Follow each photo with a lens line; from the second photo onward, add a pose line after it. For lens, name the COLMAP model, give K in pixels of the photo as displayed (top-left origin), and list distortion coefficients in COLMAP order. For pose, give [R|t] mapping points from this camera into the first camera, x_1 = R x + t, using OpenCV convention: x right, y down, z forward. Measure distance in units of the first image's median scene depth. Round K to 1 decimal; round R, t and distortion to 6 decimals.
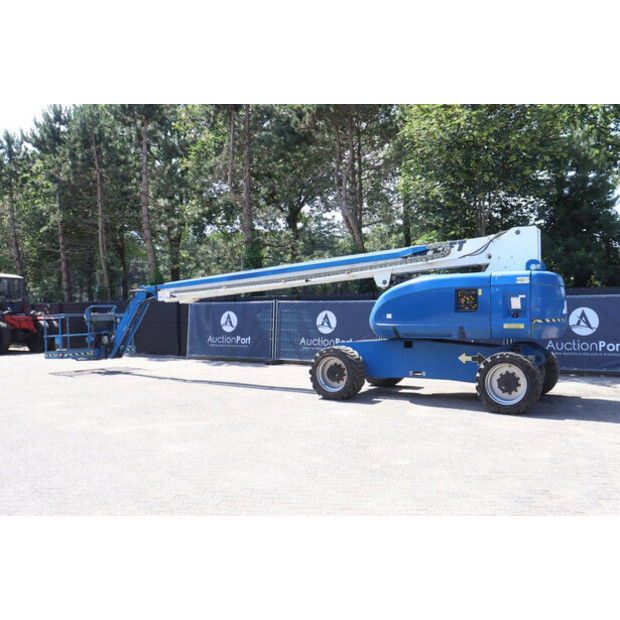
lens RADIAL K [[565.6, 0, 310.0], [0, 565.6, 310.0], [0, 0, 1]] dist [-0.095937, 0.001902]
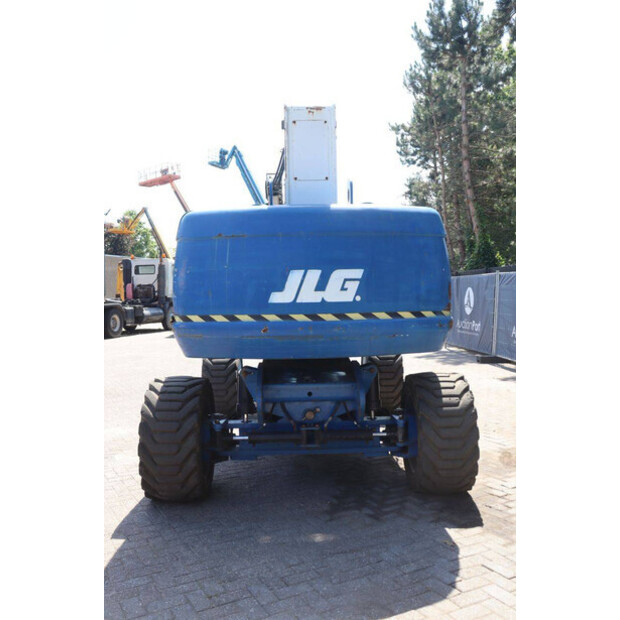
lens RADIAL K [[611.0, 0, 310.0], [0, 611.0, 310.0], [0, 0, 1]] dist [-0.105184, 0.004360]
pose [[0.543947, 0.022890, -0.838807, 0.859599], [0.016846, 0.999129, 0.038190, -0.004574], [0.838950, -0.034903, 0.543087, 0.786032]]
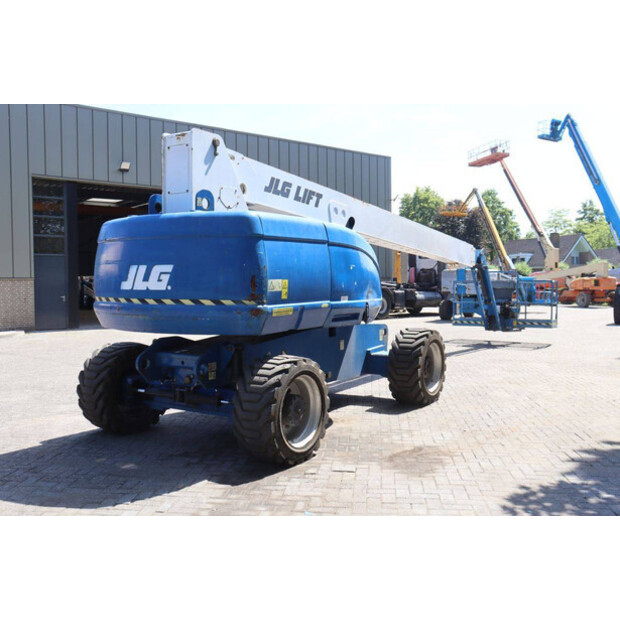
lens RADIAL K [[637.6, 0, 310.0], [0, 637.6, 310.0], [0, 0, 1]] dist [-0.022742, -0.002814]
pose [[-0.019614, 0.057645, -0.998144, 1.113855], [0.002362, 0.998336, 0.057610, -0.009000], [0.999805, -0.001227, -0.019717, 1.233354]]
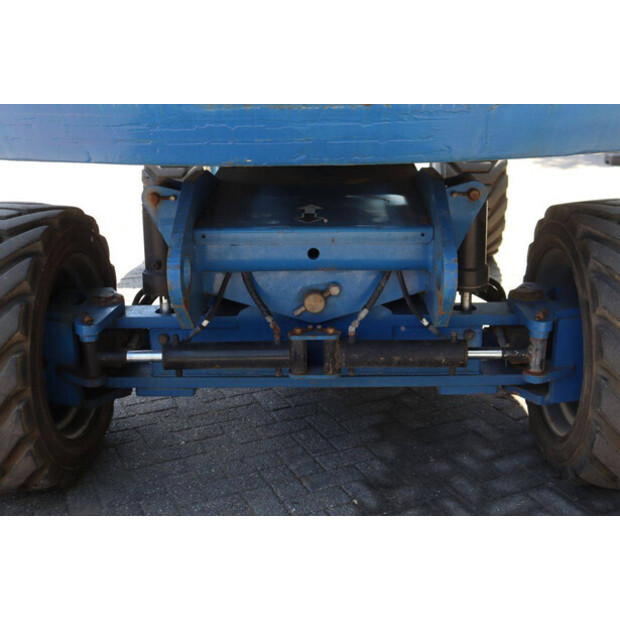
lens RADIAL K [[729.2, 0, 310.0], [0, 729.2, 310.0], [0, 0, 1]] dist [-0.018732, 0.051790]
pose [[0.492815, 0.274573, -0.825677, 0.624861], [0.014717, 0.946142, 0.323416, 0.026384], [0.870010, -0.171536, 0.462232, 0.953455]]
